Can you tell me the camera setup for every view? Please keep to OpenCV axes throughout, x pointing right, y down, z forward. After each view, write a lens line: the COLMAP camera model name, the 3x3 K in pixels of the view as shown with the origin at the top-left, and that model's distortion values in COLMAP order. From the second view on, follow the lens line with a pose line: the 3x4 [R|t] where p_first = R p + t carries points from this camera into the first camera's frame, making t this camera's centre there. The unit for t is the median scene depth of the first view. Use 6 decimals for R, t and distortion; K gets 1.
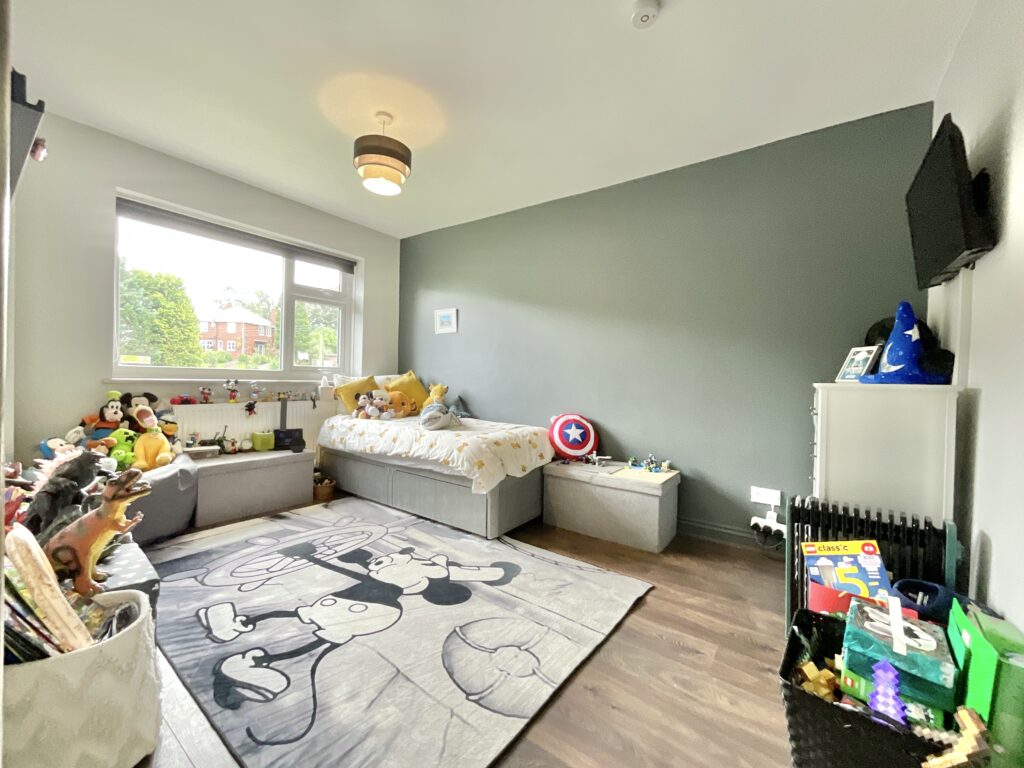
lens RADIAL K [[418.2, 0, 515.9], [0, 418.2, 380.2], [0, 0, 1]] dist [-0.001473, 0.000116]
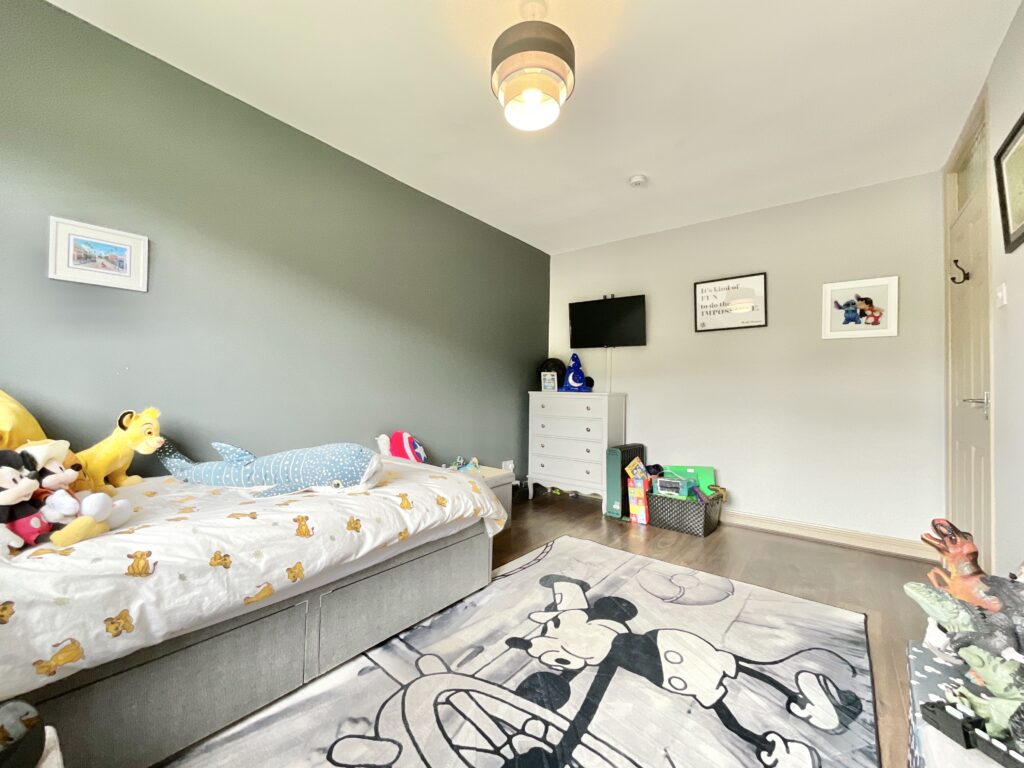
lens RADIAL K [[408.8, 0, 512.0], [0, 408.8, 384.0], [0, 0, 1]] dist [0.000861, -0.010605]
pose [[0.035249, 0.001513, 0.999377, -1.178701], [0.001583, 0.999998, -0.001570, -0.028373], [-0.999377, 0.001638, 0.035247, 1.235998]]
